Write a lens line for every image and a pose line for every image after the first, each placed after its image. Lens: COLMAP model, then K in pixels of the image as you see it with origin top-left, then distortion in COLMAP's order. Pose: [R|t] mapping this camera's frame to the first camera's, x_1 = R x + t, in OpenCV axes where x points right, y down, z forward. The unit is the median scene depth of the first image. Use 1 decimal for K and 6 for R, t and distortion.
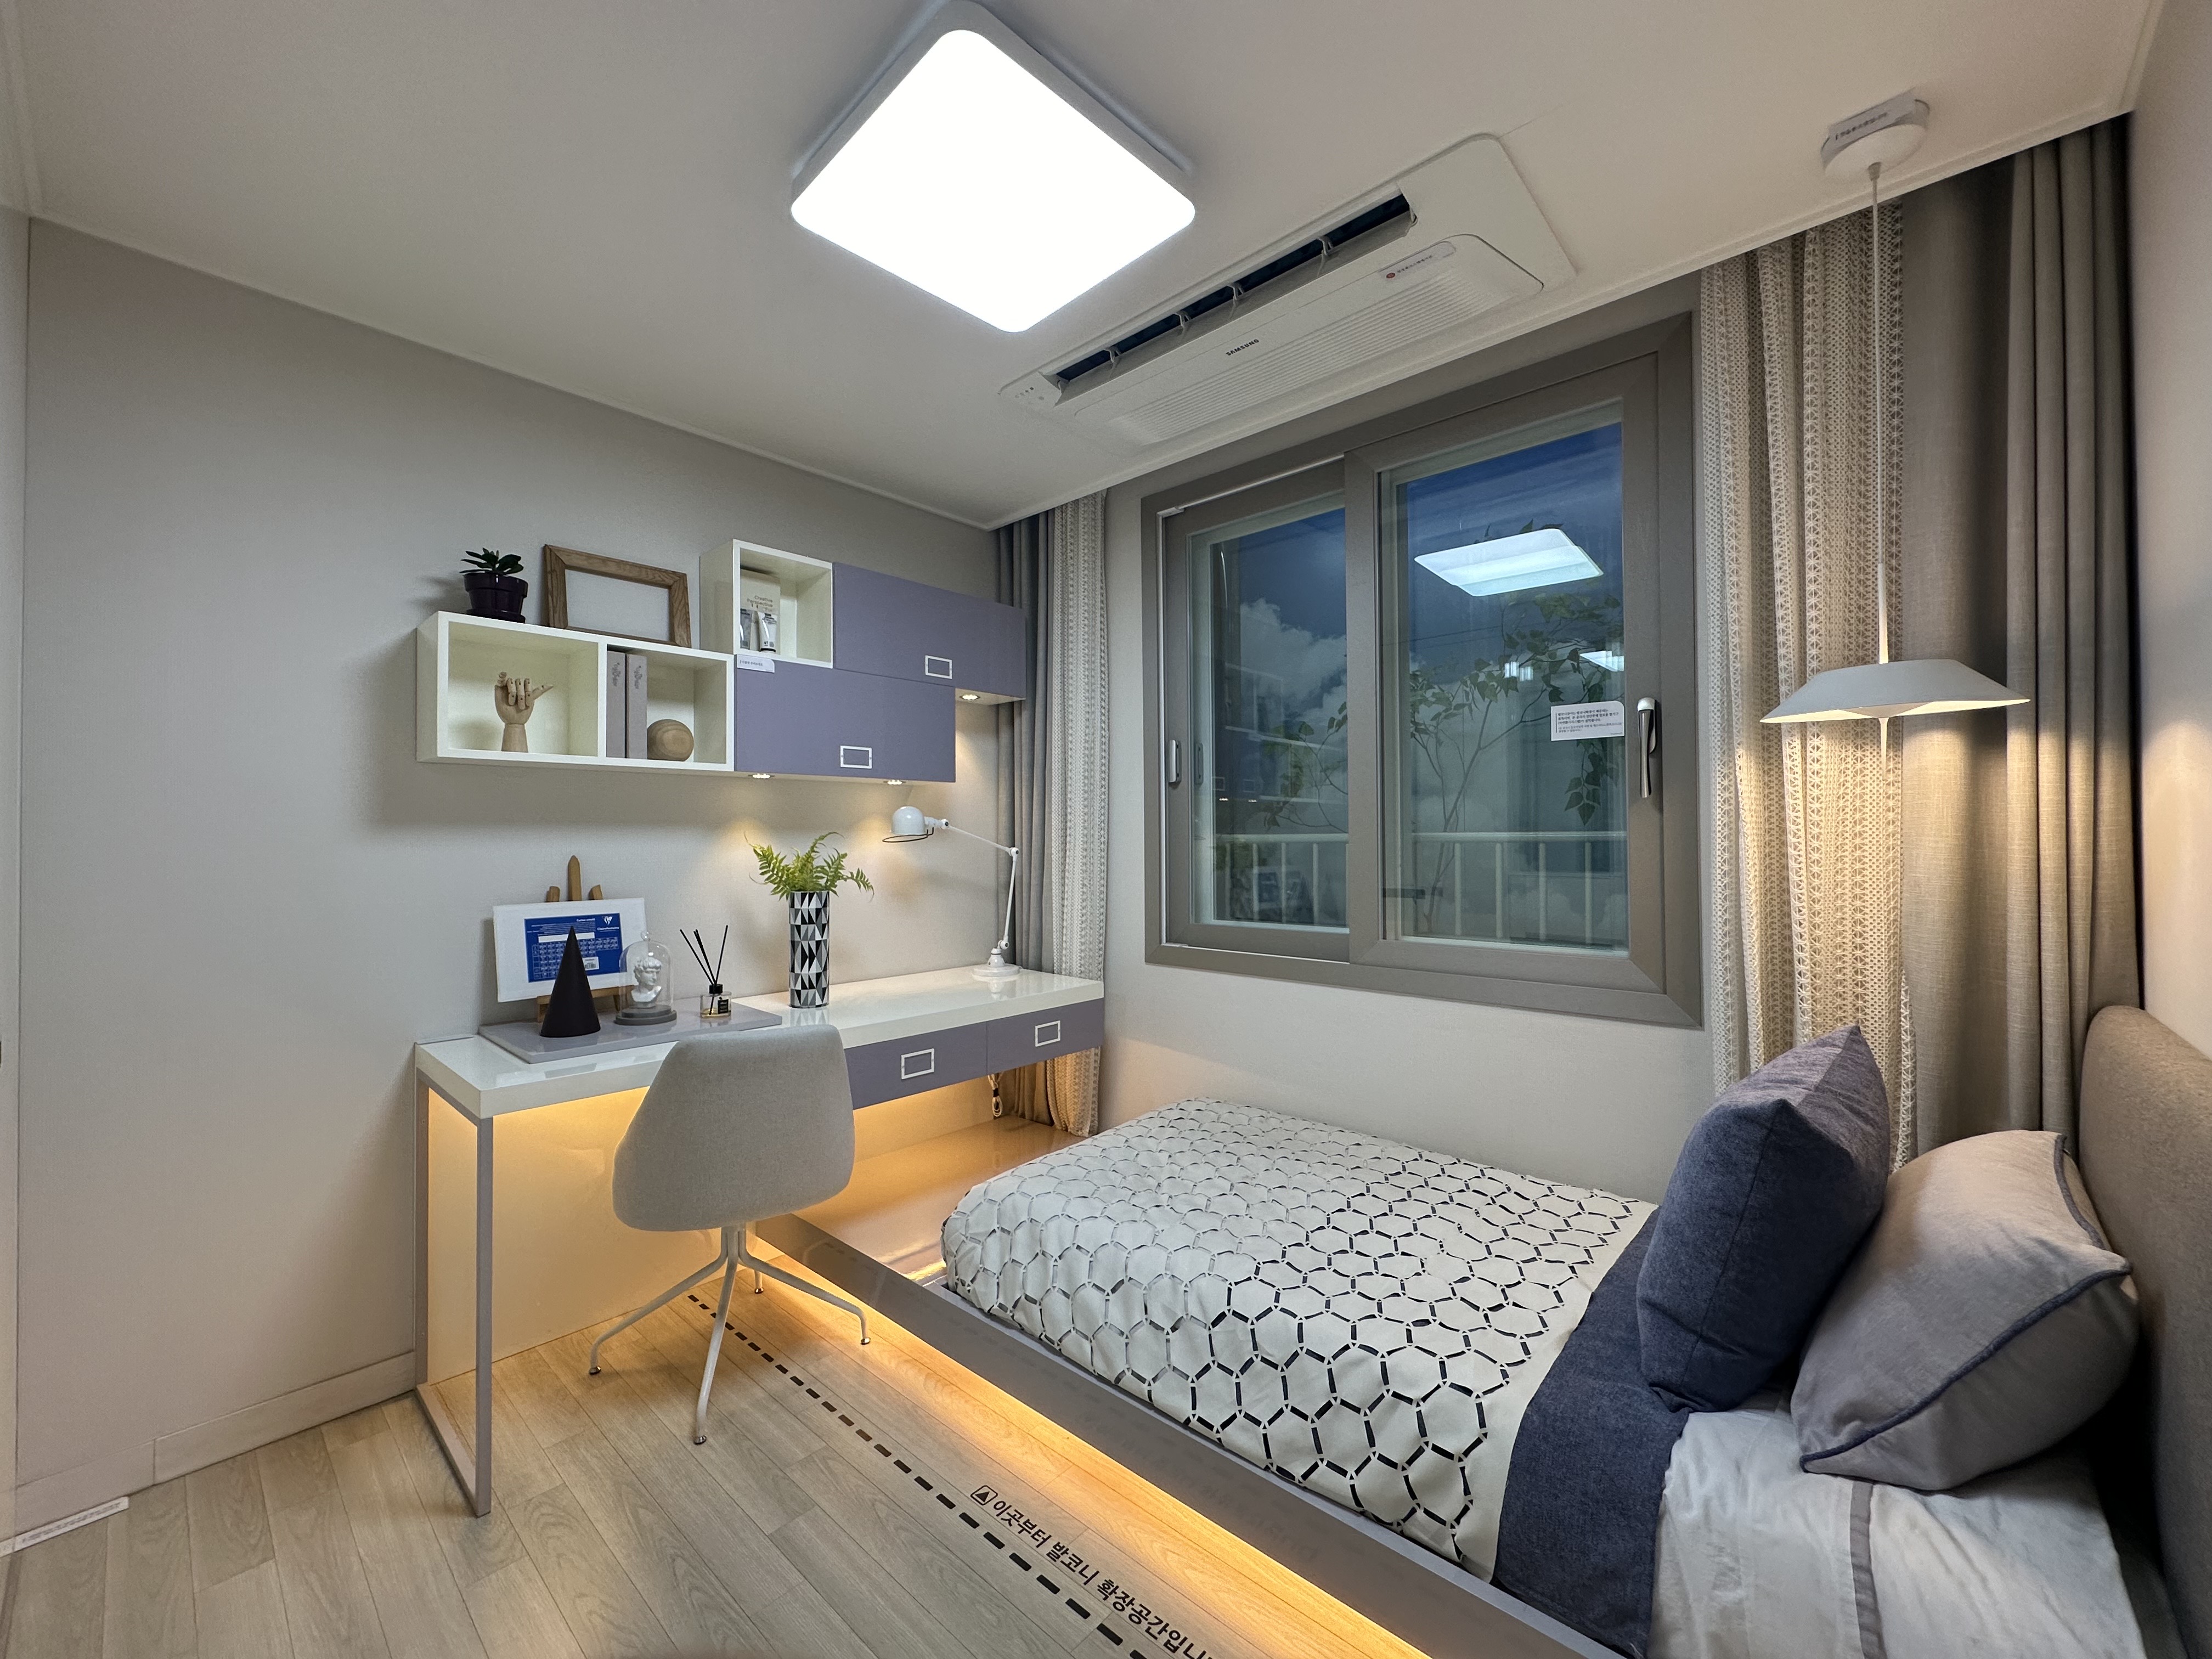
lens RADIAL K [[883.9, 0, 1110.8], [0, 883.9, 827.7], [0, 0, 1]] dist [-0.003665, 0.000671]
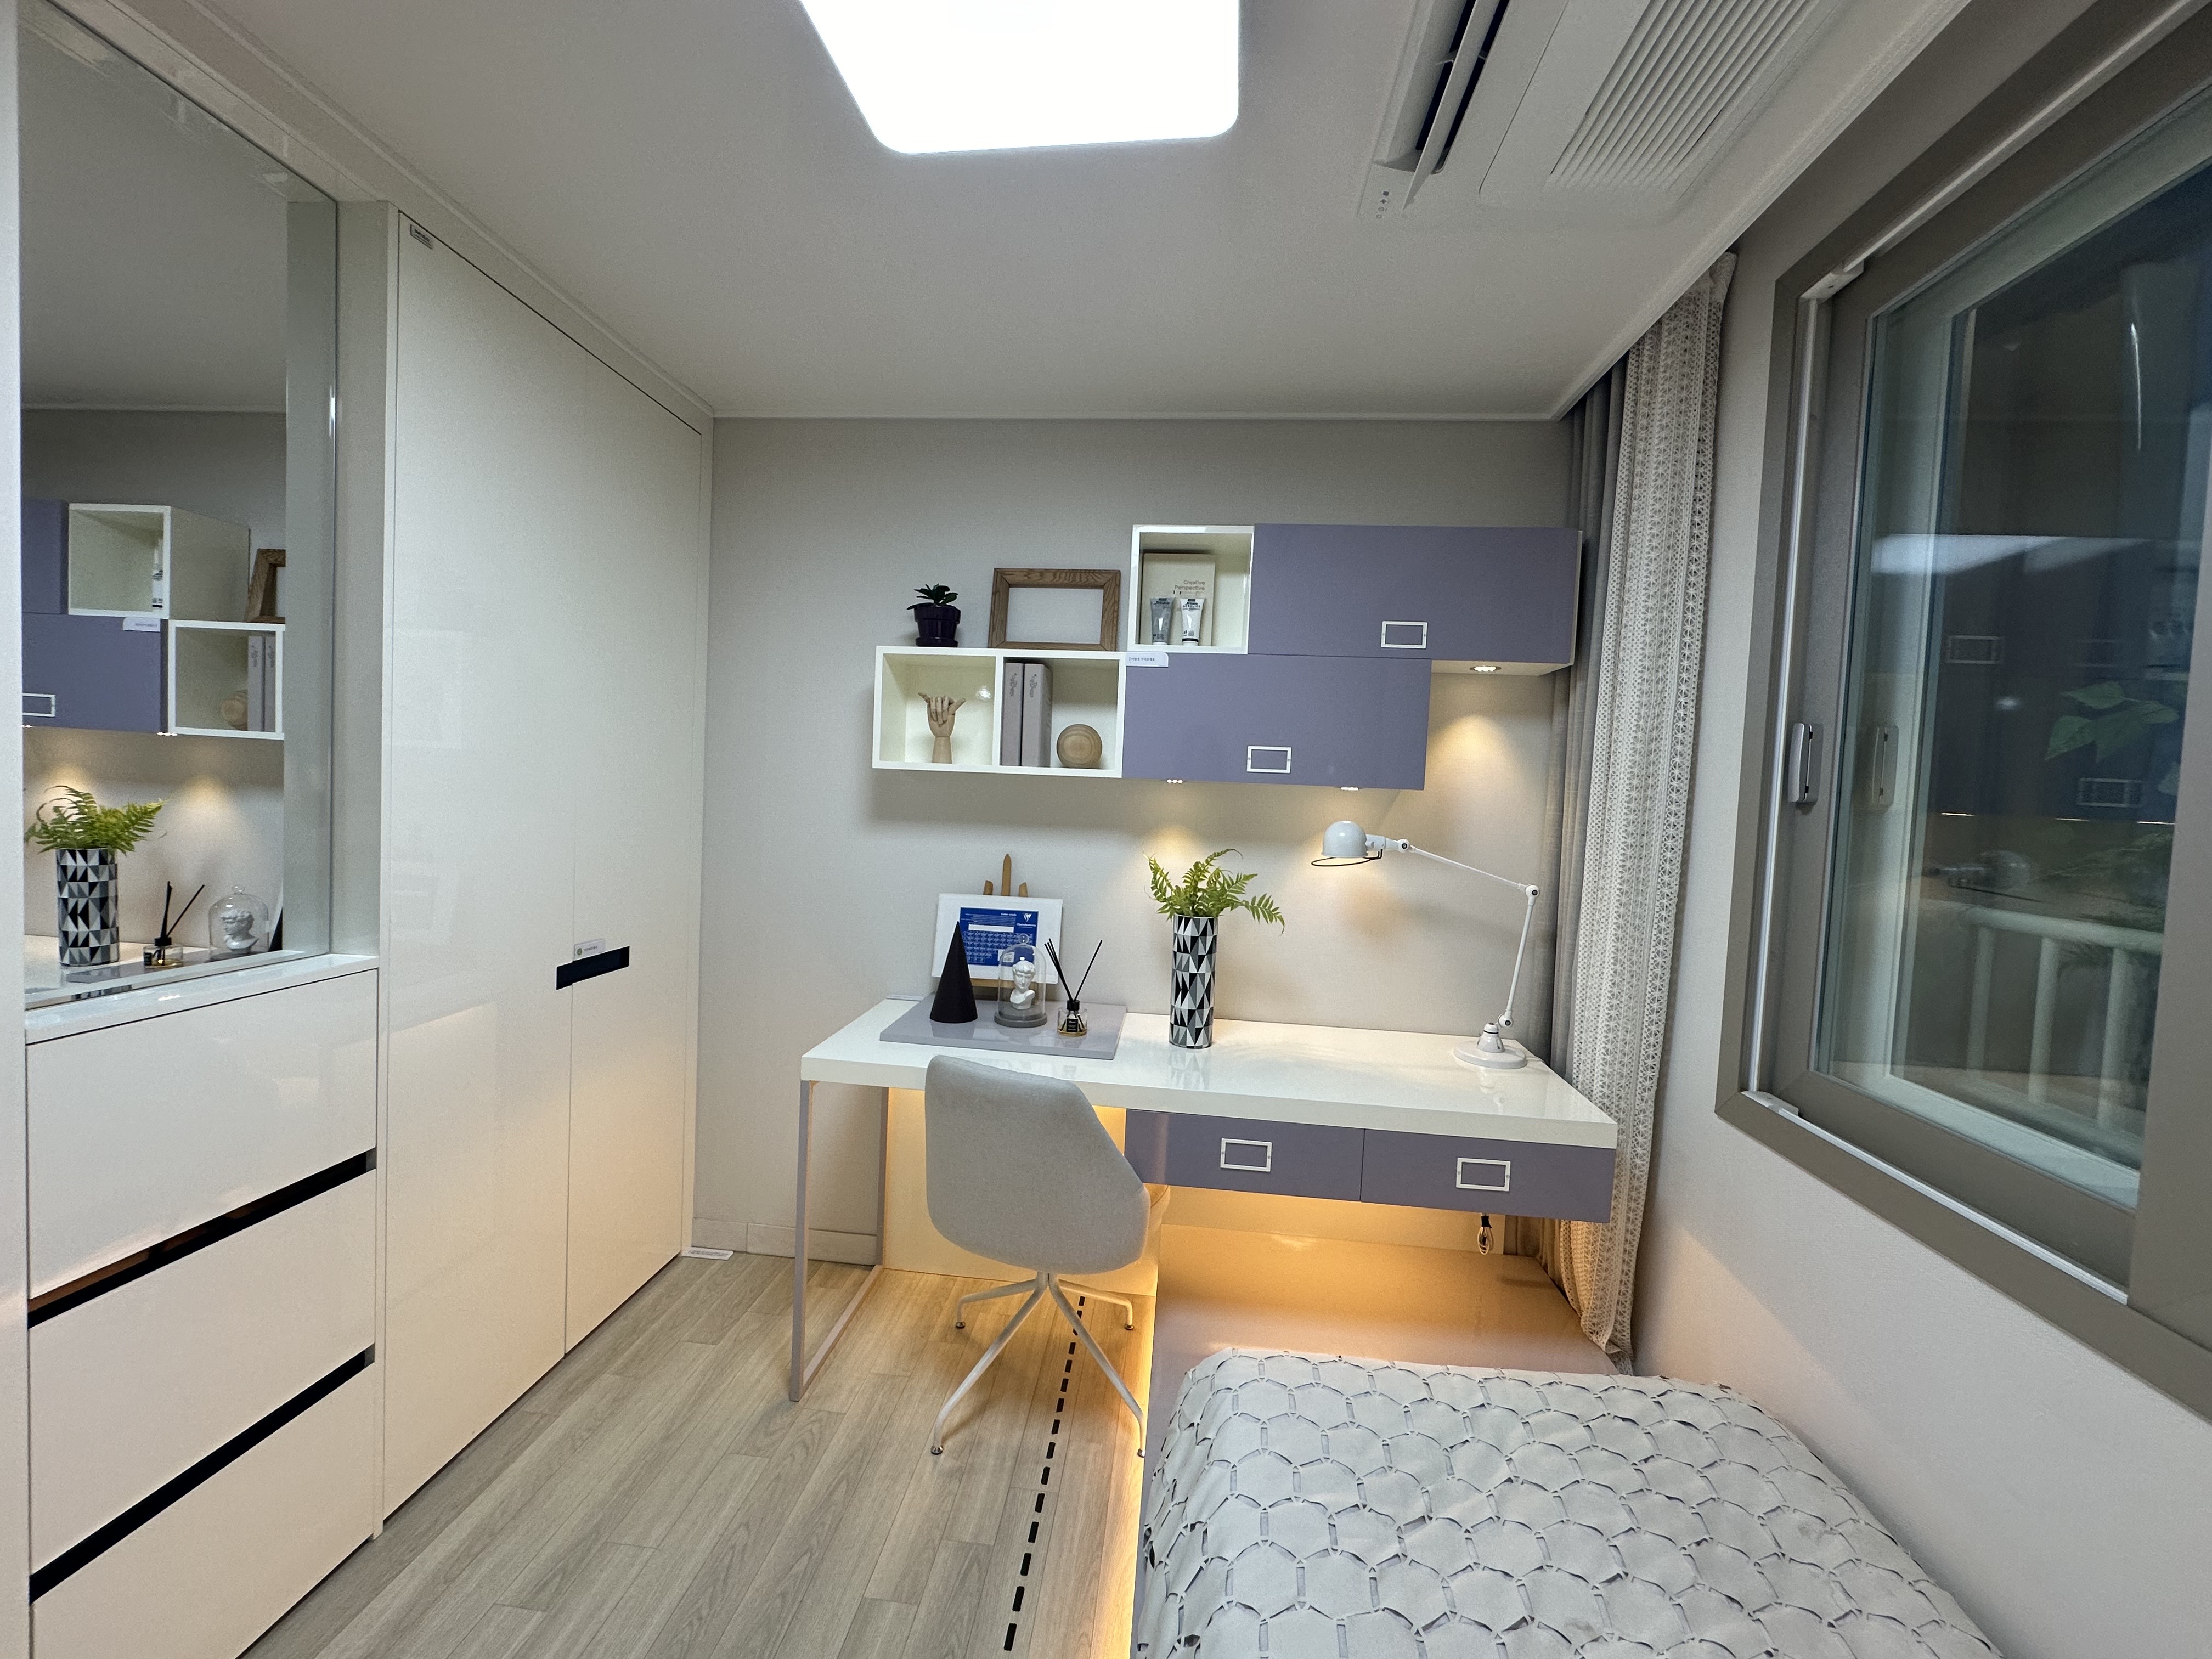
lens RADIAL K [[883.9, 0, 1102.0], [0, 883.9, 830.9], [0, 0, 1]] dist [-0.003665, 0.000671]
pose [[0.590265, 0.069984, -0.804170, 0.307965], [-0.037824, 0.997538, 0.059049, -0.060325], [0.806323, -0.004438, 0.591459, 0.417982]]
